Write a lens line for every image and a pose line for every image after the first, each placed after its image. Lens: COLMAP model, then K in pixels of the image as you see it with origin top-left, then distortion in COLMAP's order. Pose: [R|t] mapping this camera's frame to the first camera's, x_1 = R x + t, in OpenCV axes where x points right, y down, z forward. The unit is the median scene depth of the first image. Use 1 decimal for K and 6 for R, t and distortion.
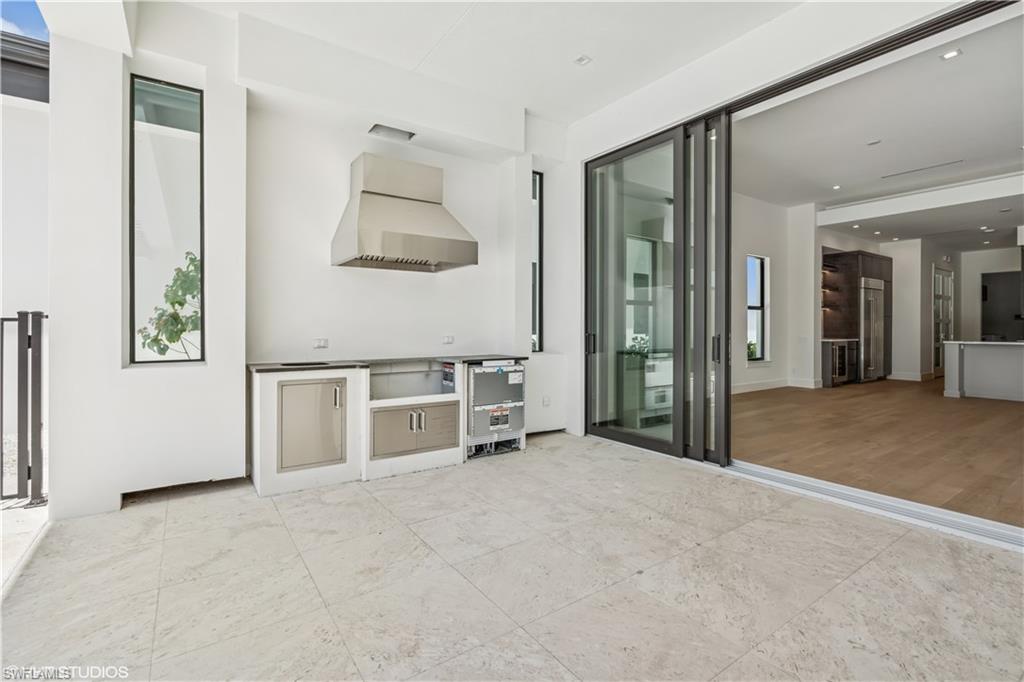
lens RADIAL K [[465.7, 0, 515.0], [0, 465.7, 331.3], [0, 0, 1]] dist [-0.004568, 0.002256]
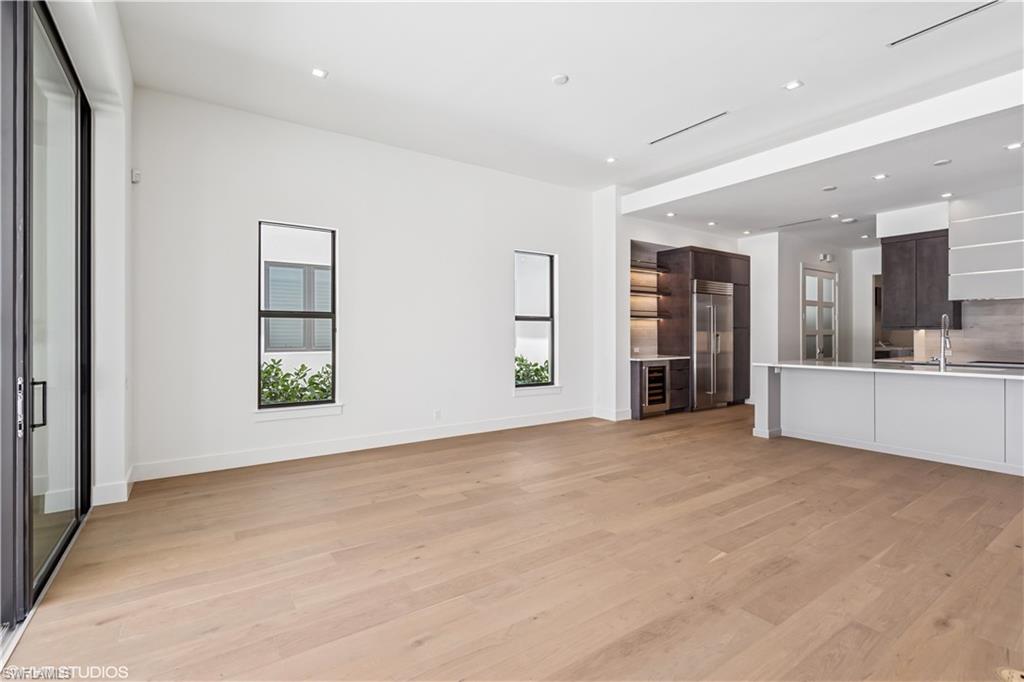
lens RADIAL K [[465.7, 0, 508.1], [0, 465.7, 337.1], [0, 0, 1]] dist [-0.004568, 0.002256]
pose [[0.999958, -0.002756, -0.008699, 0.444225], [0.002720, 0.999988, -0.004109, -0.014921], [0.008710, 0.004085, 0.999954, 0.201441]]
